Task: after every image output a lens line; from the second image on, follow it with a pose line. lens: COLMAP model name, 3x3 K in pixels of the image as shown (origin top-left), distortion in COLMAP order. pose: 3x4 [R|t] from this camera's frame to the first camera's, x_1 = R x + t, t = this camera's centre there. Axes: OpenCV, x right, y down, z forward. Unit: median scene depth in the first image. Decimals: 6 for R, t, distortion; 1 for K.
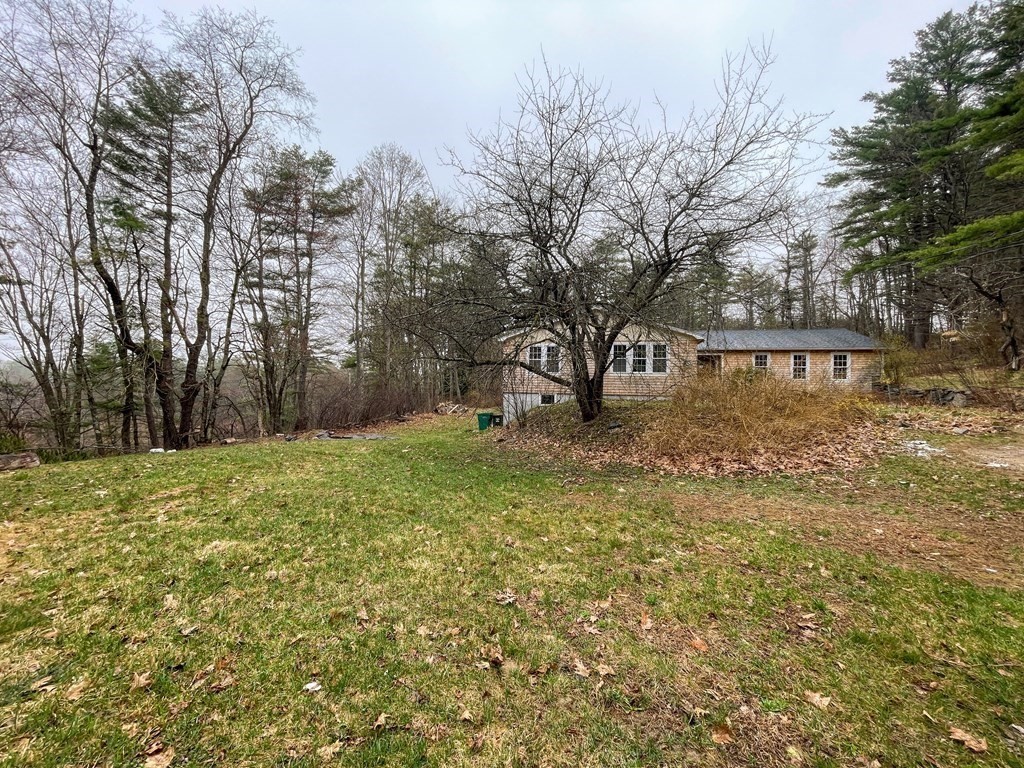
lens RADIAL K [[412.2, 0, 511.2], [0, 412.2, 391.1], [0, 0, 1]] dist [-0.002888, 0.000007]
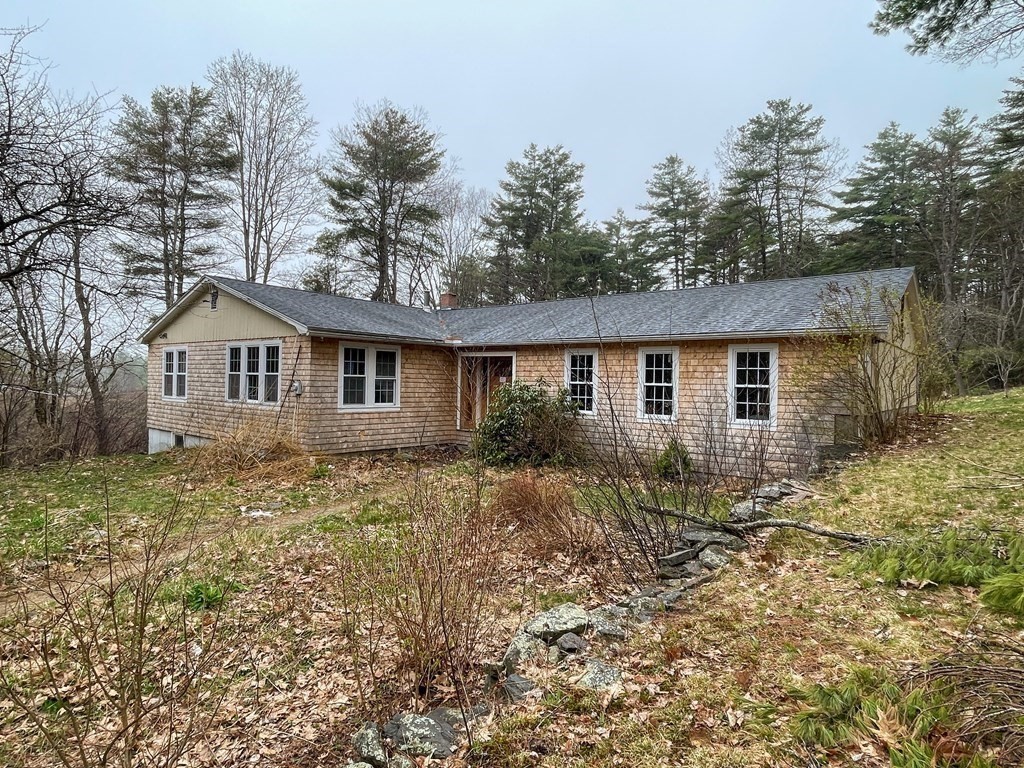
lens RADIAL K [[596.2, 0, 482.7], [0, 596.2, 379.9], [0, 0, 1]] dist [-0.006637, -0.000868]
pose [[0.886524, -0.002972, -0.462673, 0.815281], [0.002740, 0.999996, -0.001173, -0.062968], [0.462674, -0.000228, 0.886528, 0.427457]]
